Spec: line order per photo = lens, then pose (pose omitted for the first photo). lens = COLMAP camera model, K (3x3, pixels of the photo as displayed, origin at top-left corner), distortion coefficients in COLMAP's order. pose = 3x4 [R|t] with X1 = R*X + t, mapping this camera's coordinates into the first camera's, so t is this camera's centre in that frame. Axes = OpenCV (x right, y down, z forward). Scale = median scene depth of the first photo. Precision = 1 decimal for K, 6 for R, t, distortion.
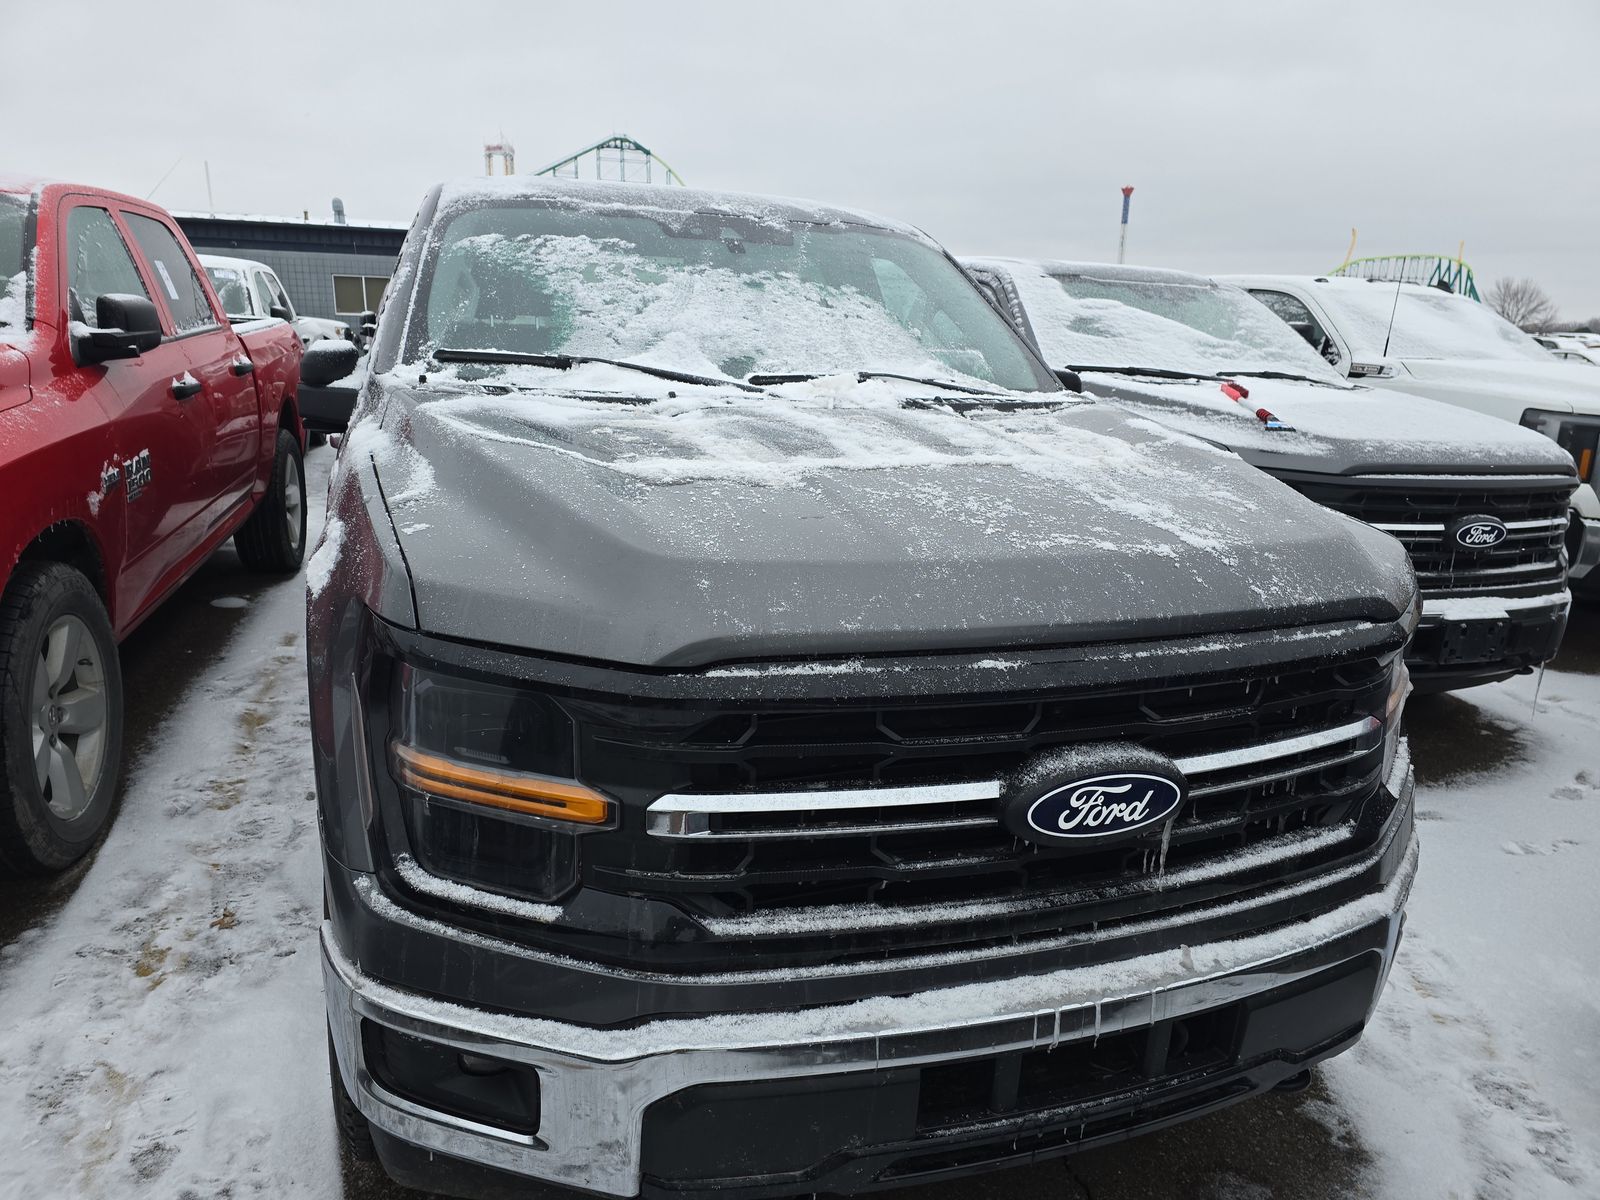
lens RADIAL K [[1086.1, 0, 809.9], [0, 1086.1, 591.0], [0, 0, 1]] dist [0.060864, -0.051032]
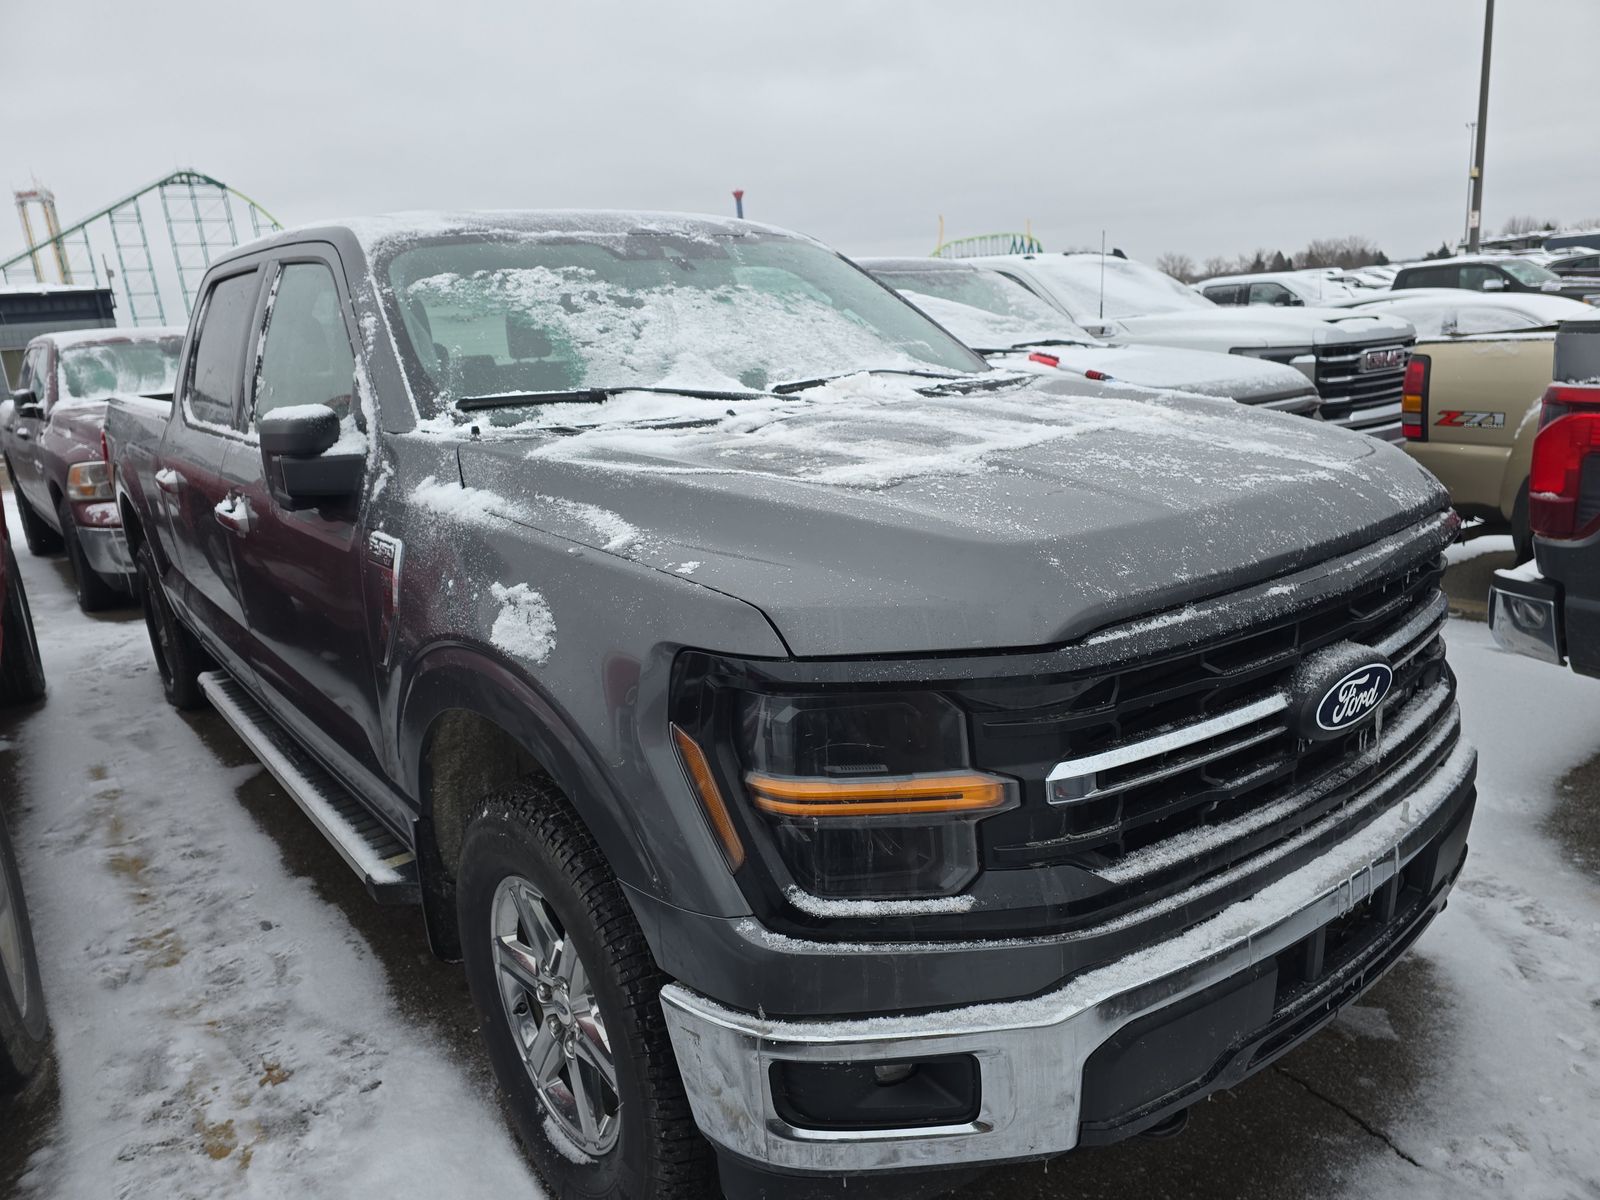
lens RADIAL K [[1086.1, 0, 803.1], [0, 1086.1, 595.7], [0, 0, 1]] dist [0.060864, -0.051032]
pose [[0.941963, -0.176588, 0.285522, -0.359267], [0.178177, 0.983782, 0.020623, -0.022365], [-0.284533, 0.031448, 0.958150, 0.027501]]
